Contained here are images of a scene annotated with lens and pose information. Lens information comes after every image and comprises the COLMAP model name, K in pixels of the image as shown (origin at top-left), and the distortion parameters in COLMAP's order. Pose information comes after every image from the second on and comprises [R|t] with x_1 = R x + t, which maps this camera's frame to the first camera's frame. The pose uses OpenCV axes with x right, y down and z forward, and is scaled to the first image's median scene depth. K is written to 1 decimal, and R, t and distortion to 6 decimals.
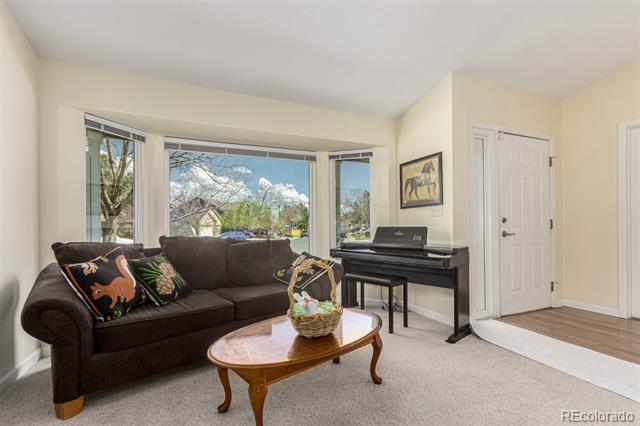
lens RADIAL K [[299.7, 0, 318.4], [0, 299.7, 223.7], [0, 0, 1]] dist [-0.001235, -0.000104]
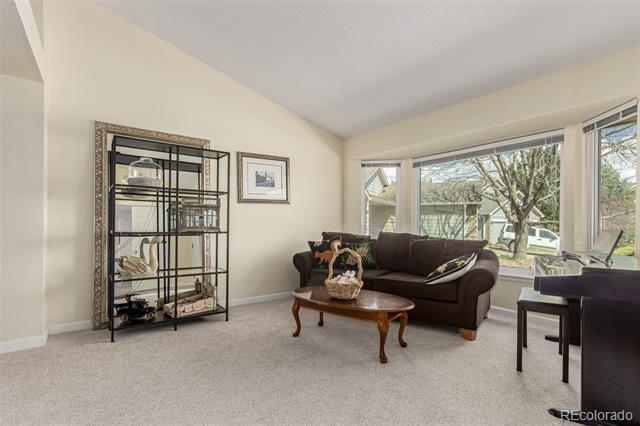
lens RADIAL K [[299.7, 0, 318.4], [0, 299.7, 223.7], [0, 0, 1]] dist [-0.001235, -0.000104]
pose [[0.221133, 0.005278, -0.975229, 0.859677], [-0.005805, 0.999975, 0.004096, -0.001081], [0.975226, 0.004756, 0.221158, 0.344799]]
